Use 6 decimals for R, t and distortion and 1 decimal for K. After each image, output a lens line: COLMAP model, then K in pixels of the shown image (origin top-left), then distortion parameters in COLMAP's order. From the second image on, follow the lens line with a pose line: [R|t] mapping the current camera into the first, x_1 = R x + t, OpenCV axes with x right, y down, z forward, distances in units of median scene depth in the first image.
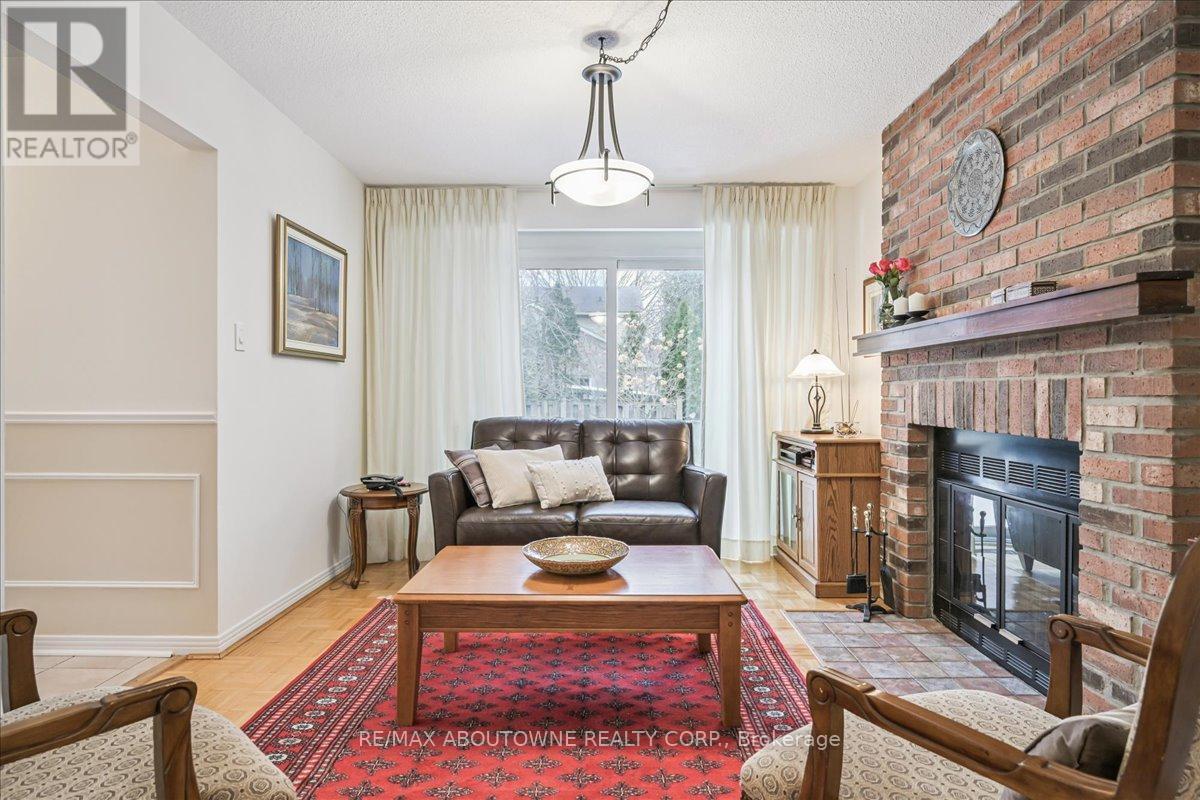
lens RADIAL K [[668.7, 0, 600.0], [0, 668.7, 396.1], [0, 0, 1]] dist [-0.002965, -0.000159]
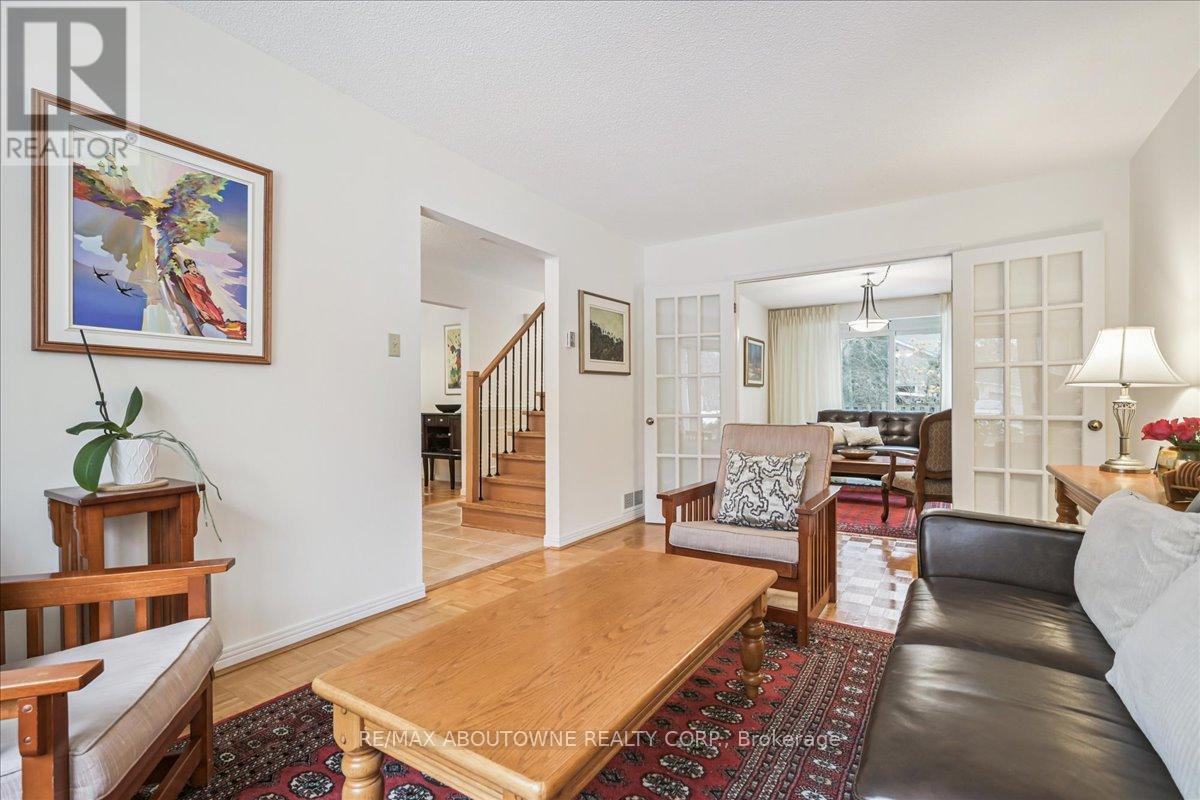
lens RADIAL K [[550.3, 0, 598.7], [0, 550.3, 401.1], [0, 0, 1]] dist [-0.001167, -0.000105]
pose [[0.843088, -0.002934, -0.537768, 0.204111], [0.002552, 0.999996, -0.001455, 0.004089], [0.537770, -0.000146, 0.843092, -1.077393]]
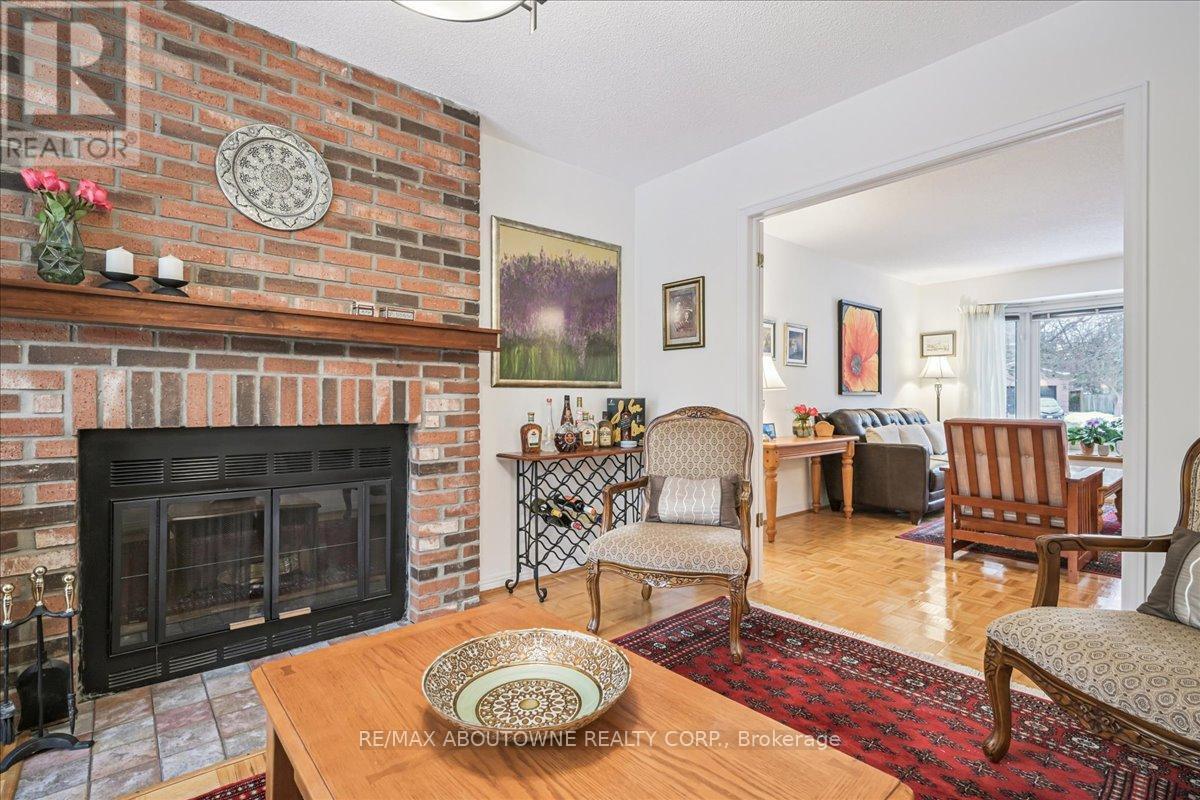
lens RADIAL K [[550.3, 0, 601.6], [0, 550.3, 400.5], [0, 0, 1]] dist [-0.001167, -0.000105]
pose [[-0.666630, 0.000752, 0.745389, -0.314873], [0.000310, 1.000000, -0.000731, 0.012220], [-0.745389, -0.000257, -0.666630, 0.998939]]
